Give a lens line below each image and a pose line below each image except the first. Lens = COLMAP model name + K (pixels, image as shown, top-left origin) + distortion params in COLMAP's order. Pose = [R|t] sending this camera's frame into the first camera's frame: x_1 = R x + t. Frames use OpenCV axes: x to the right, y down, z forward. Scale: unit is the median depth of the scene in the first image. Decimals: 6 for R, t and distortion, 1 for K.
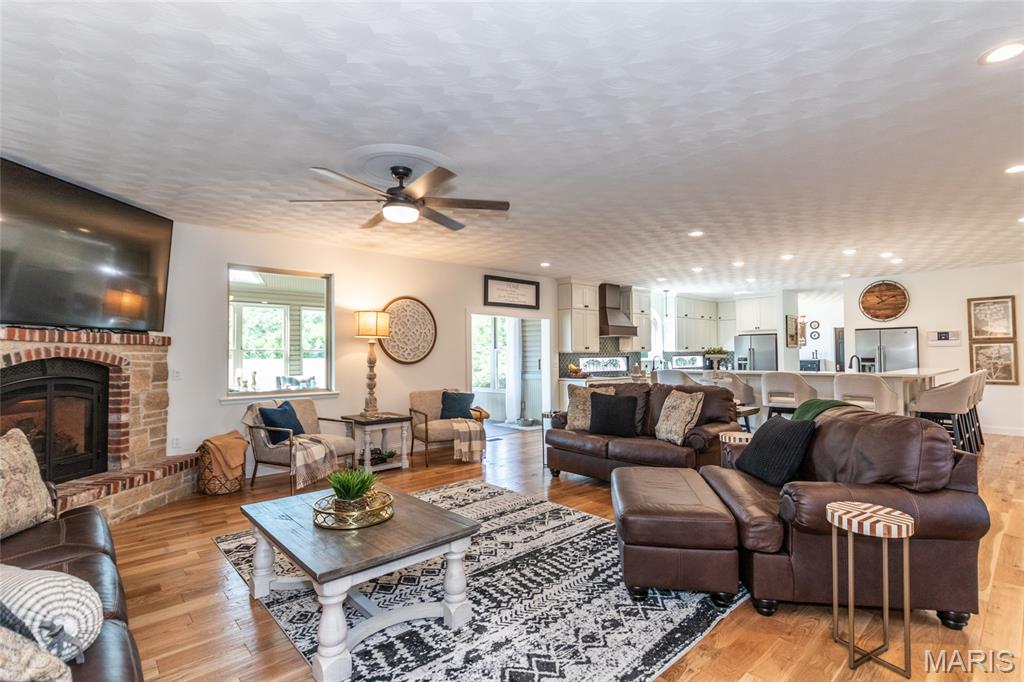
lens RADIAL K [[477.0, 0, 465.9], [0, 477.0, 342.9], [0, 0, 1]] dist [-0.003689, 0.000866]
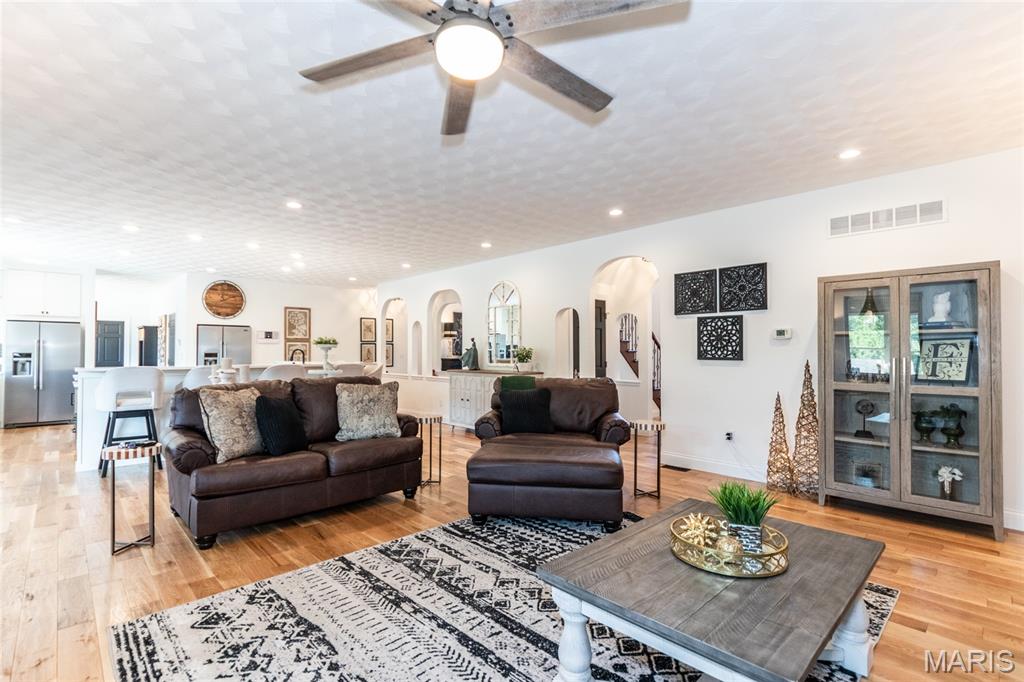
lens RADIAL K [[477.0, 0, 552.3], [0, 477.0, 341.8], [0, 0, 1]] dist [-0.003689, 0.000866]
pose [[-0.119332, 0.028171, 0.992455, -0.337075], [-0.024308, 0.999215, -0.031286, 0.027589], [-0.992557, -0.027858, -0.118554, 0.495409]]
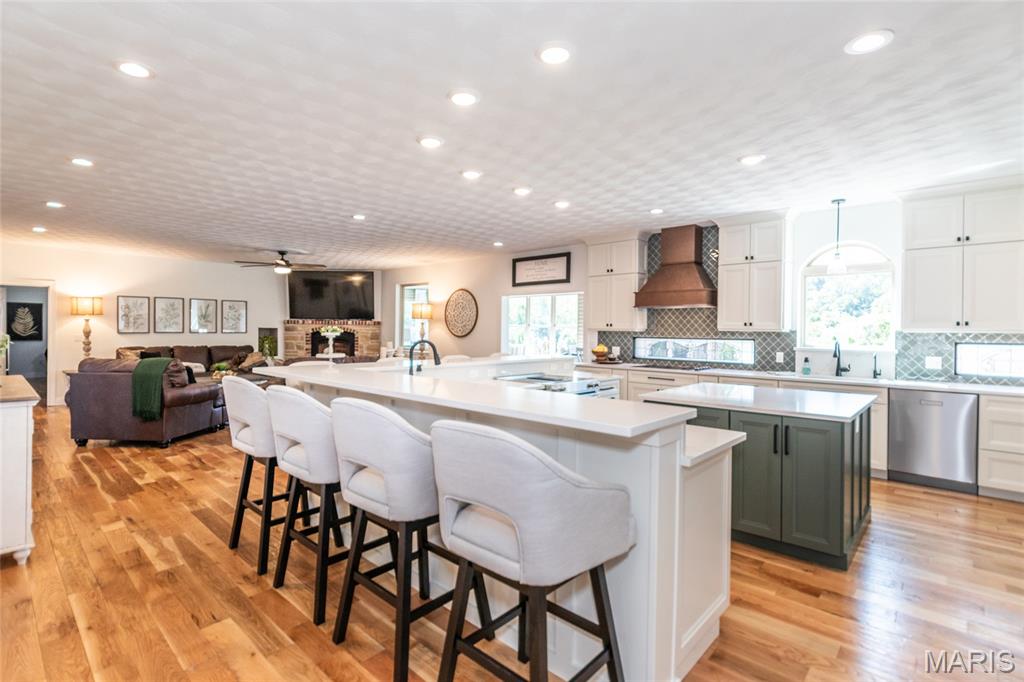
lens RADIAL K [[477.0, 0, 542.0], [0, 477.0, 335.1], [0, 0, 1]] dist [-0.003689, 0.000866]
pose [[0.174009, 0.019811, -0.984545, 1.247802], [0.015382, 0.999621, 0.022833, 0.009548], [0.984624, -0.019117, 0.173638, 0.954693]]
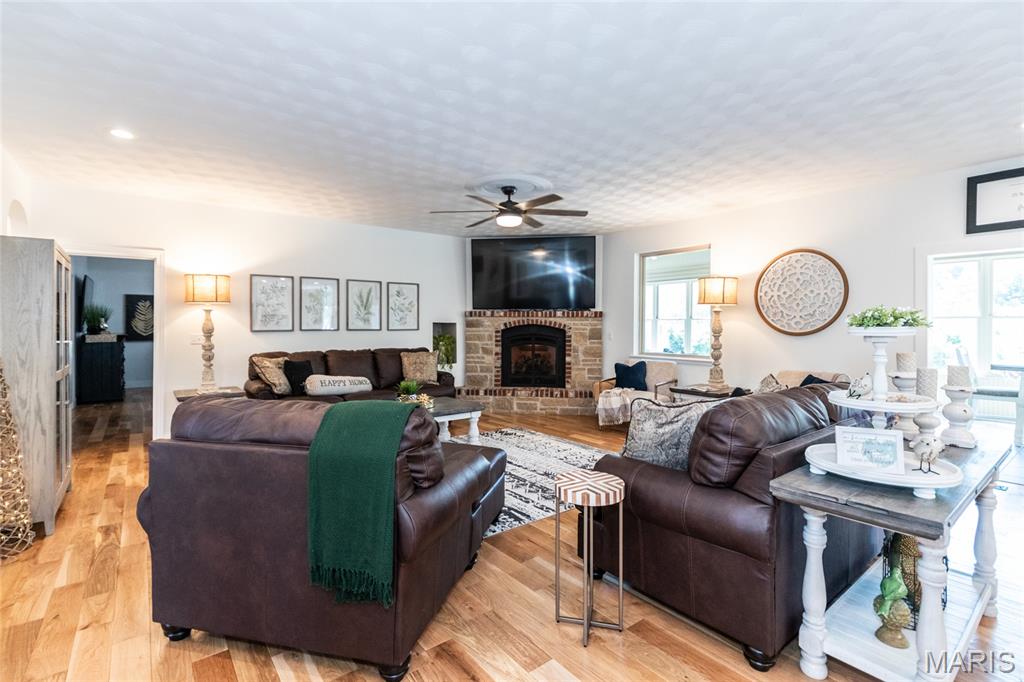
lens RADIAL K [[477.0, 0, 554.8], [0, 477.0, 331.1], [0, 0, 1]] dist [-0.003689, 0.000866]
pose [[0.026425, 0.019149, -0.999467, 0.630268], [0.023952, 0.999517, 0.019784, 0.011662], [0.999364, -0.024462, 0.025953, 0.559580]]
